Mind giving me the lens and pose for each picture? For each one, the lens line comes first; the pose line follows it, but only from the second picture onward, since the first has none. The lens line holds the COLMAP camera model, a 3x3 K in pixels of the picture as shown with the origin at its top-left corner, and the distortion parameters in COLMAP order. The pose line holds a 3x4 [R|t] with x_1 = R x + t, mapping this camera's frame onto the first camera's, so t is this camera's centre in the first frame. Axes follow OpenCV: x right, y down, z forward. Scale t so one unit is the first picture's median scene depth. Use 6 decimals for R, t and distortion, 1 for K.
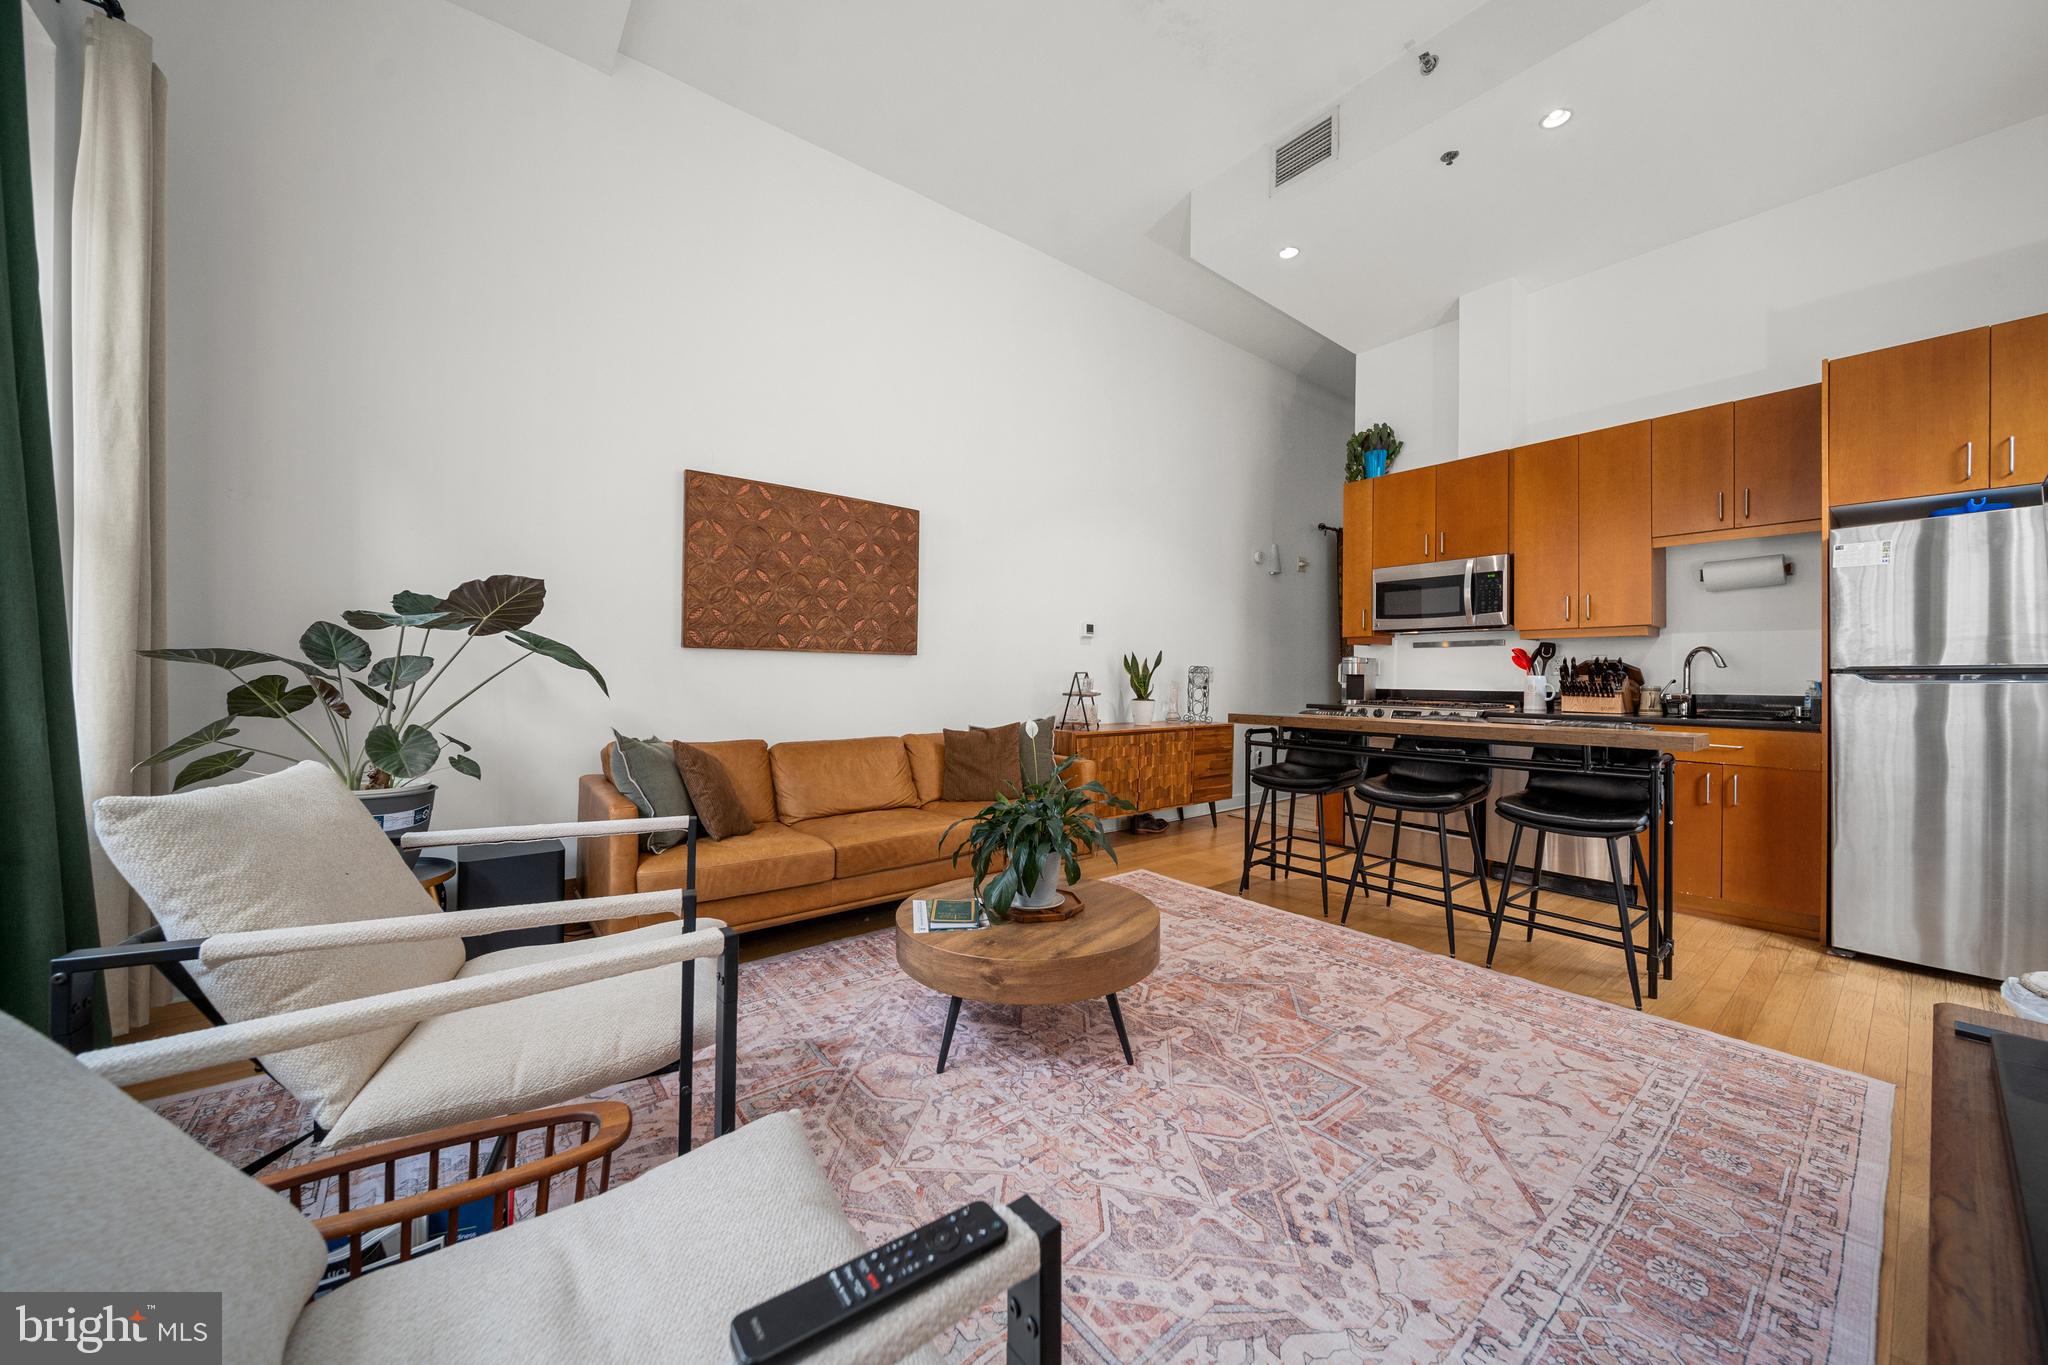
lens RADIAL K [[710.1, 0, 1022.2], [0, 710.1, 669.6], [0, 0, 1]] dist [-0.001518, -0.000124]
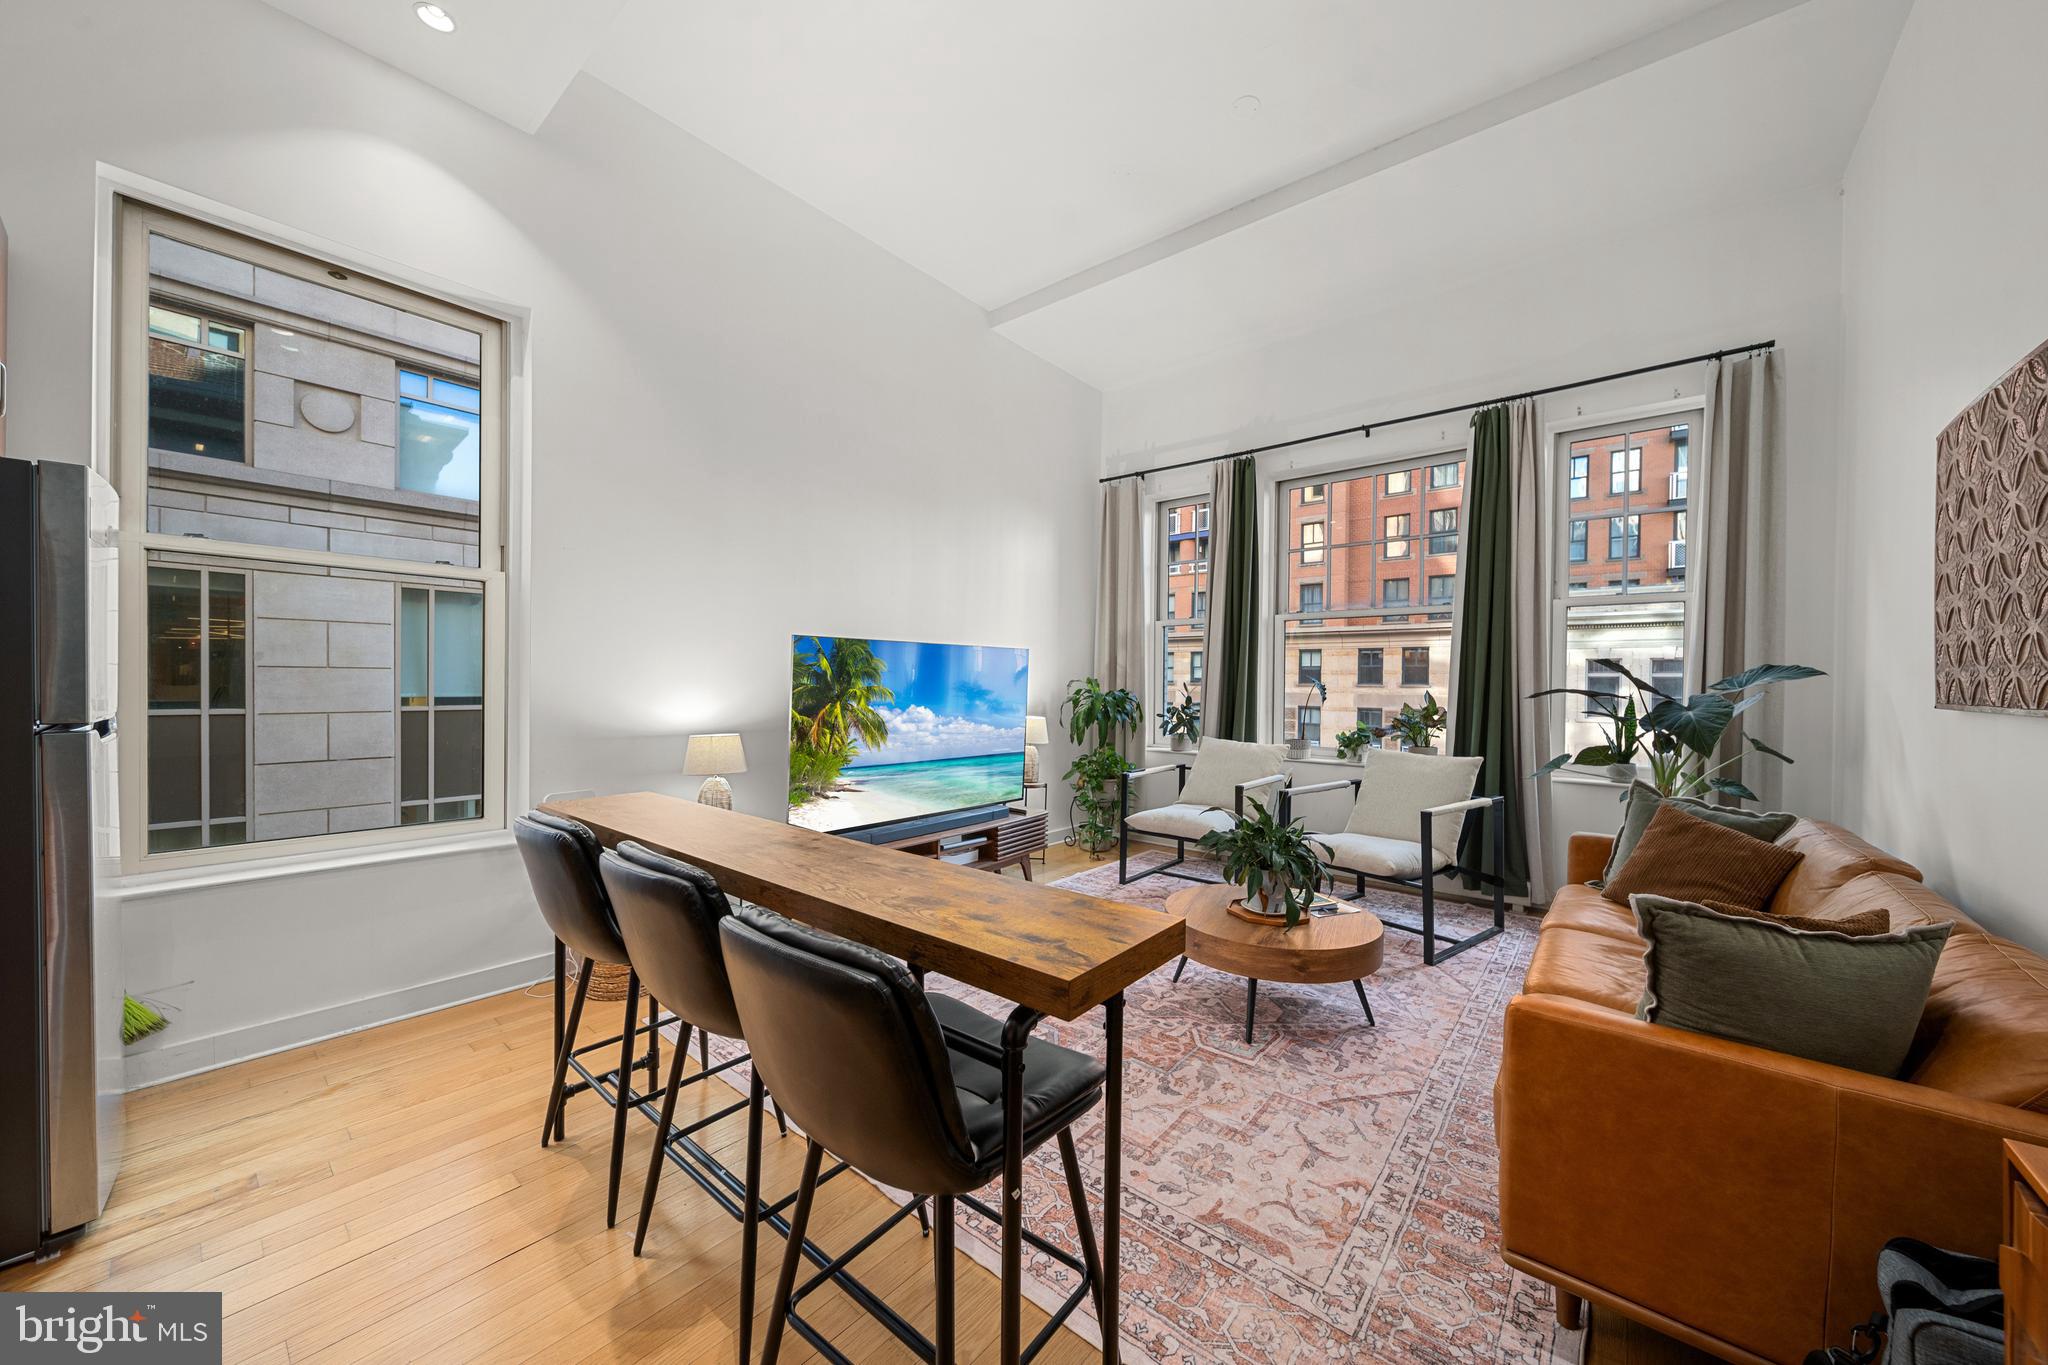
lens RADIAL K [[740.8, 0, 1028.2], [0, 740.8, 691.6], [0, 0, 1]] dist [-0.000732, -0.000032]
pose [[-0.976982, -0.017409, -0.212611, 0.480498], [-0.018153, 0.999834, 0.001546, -0.031382], [0.212549, 0.005370, -0.977136, 1.478676]]
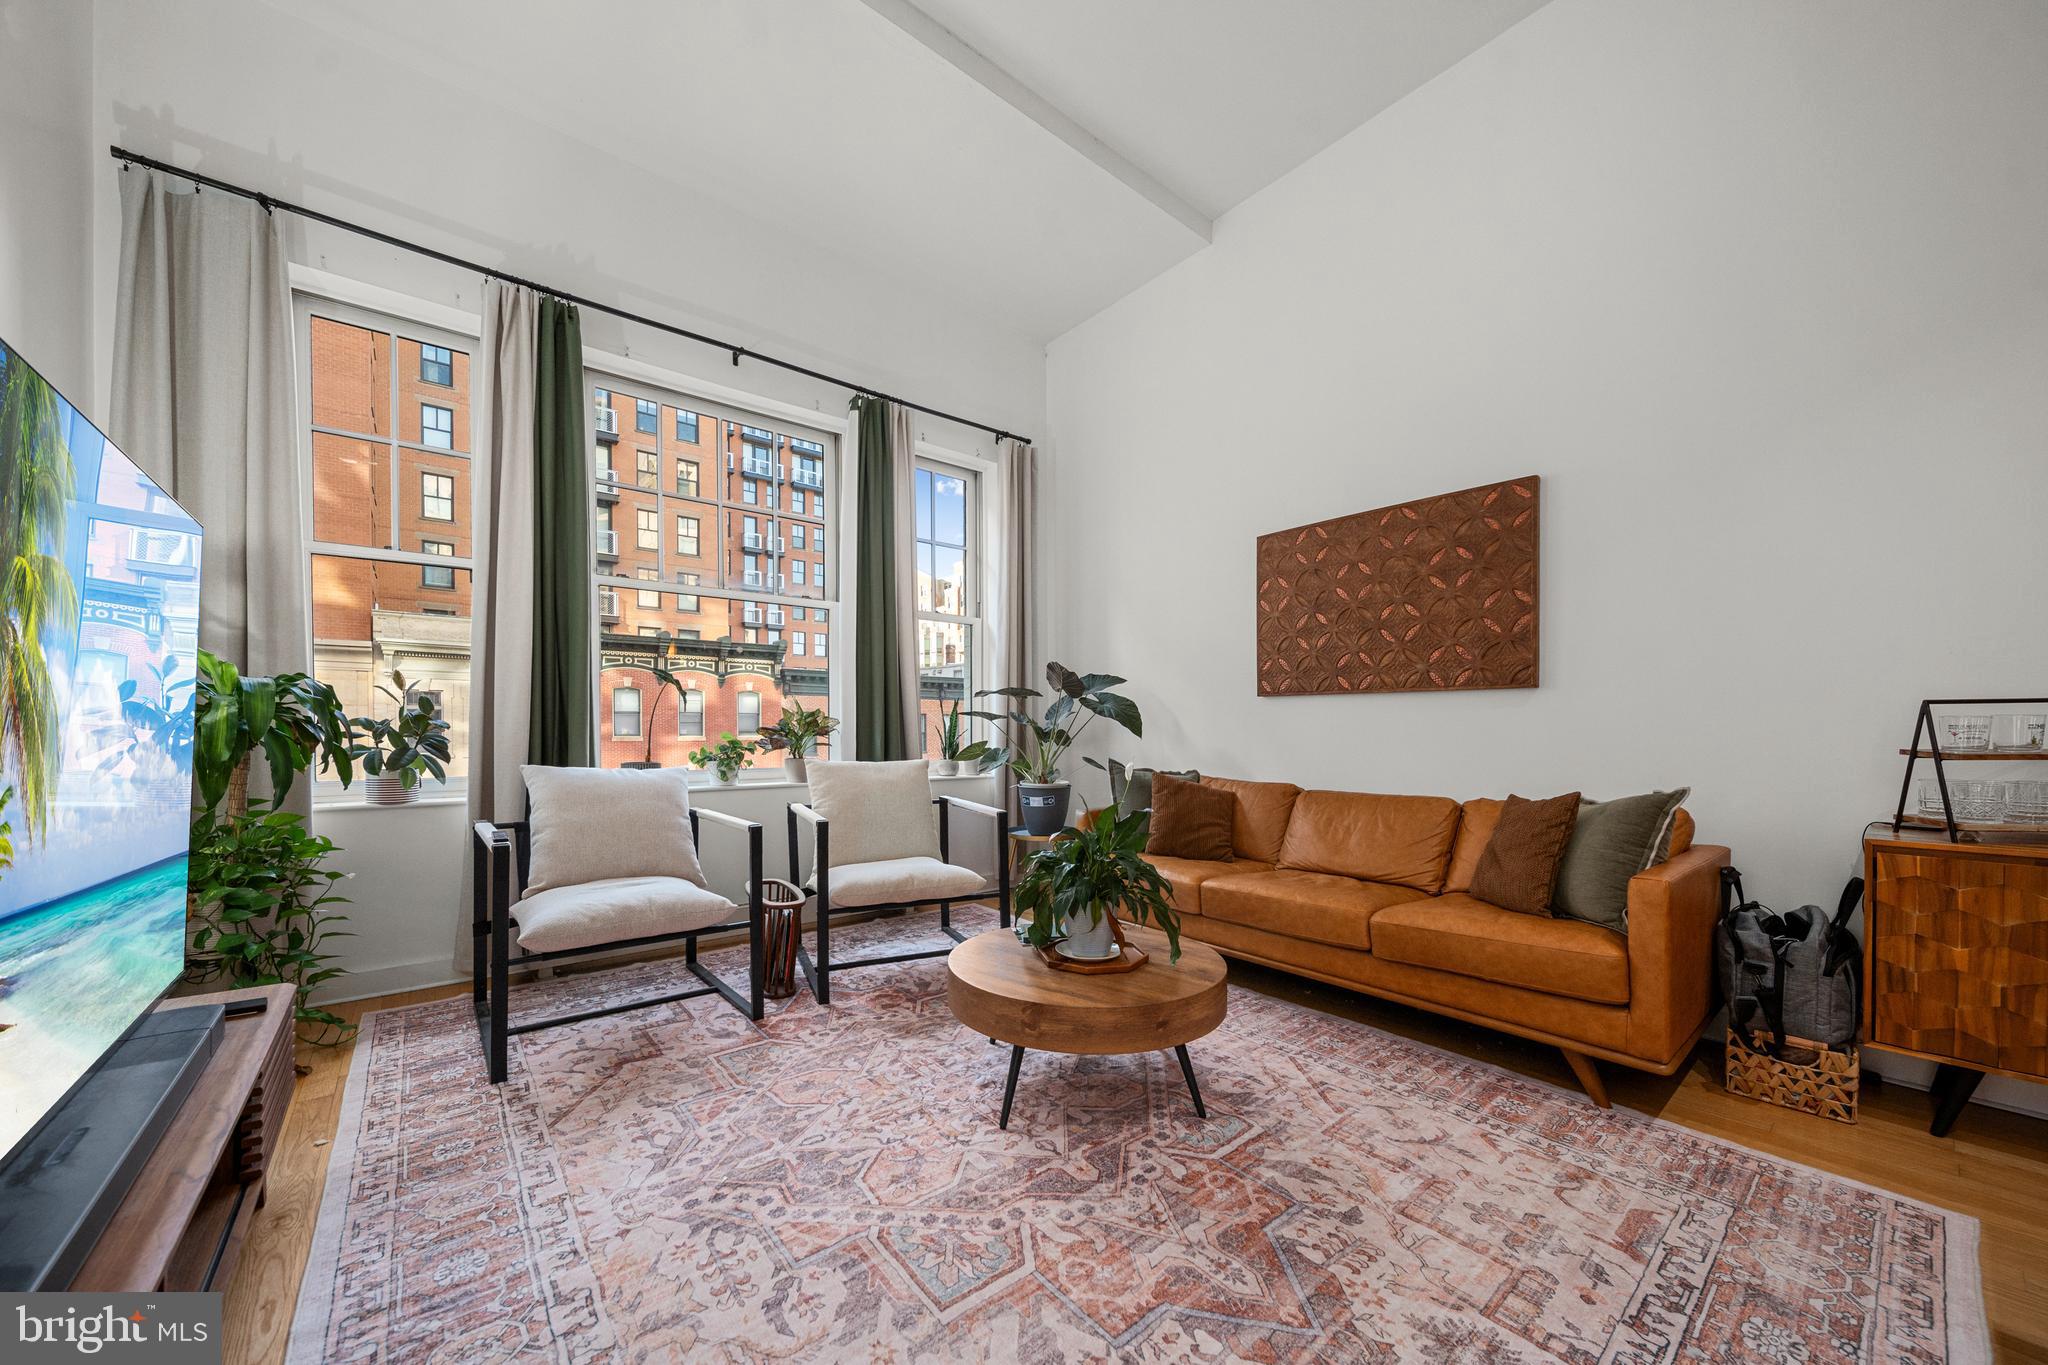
lens RADIAL K [[740.8, 0, 1037.2], [0, 740.8, 731.3], [0, 0, 1]] dist [-0.000732, -0.000032]
pose [[0.032693, -0.005400, -0.999451, 0.674547], [0.007097, 0.999961, -0.005170, 0.027026], [0.999440, -0.006924, 0.032730, 0.612506]]
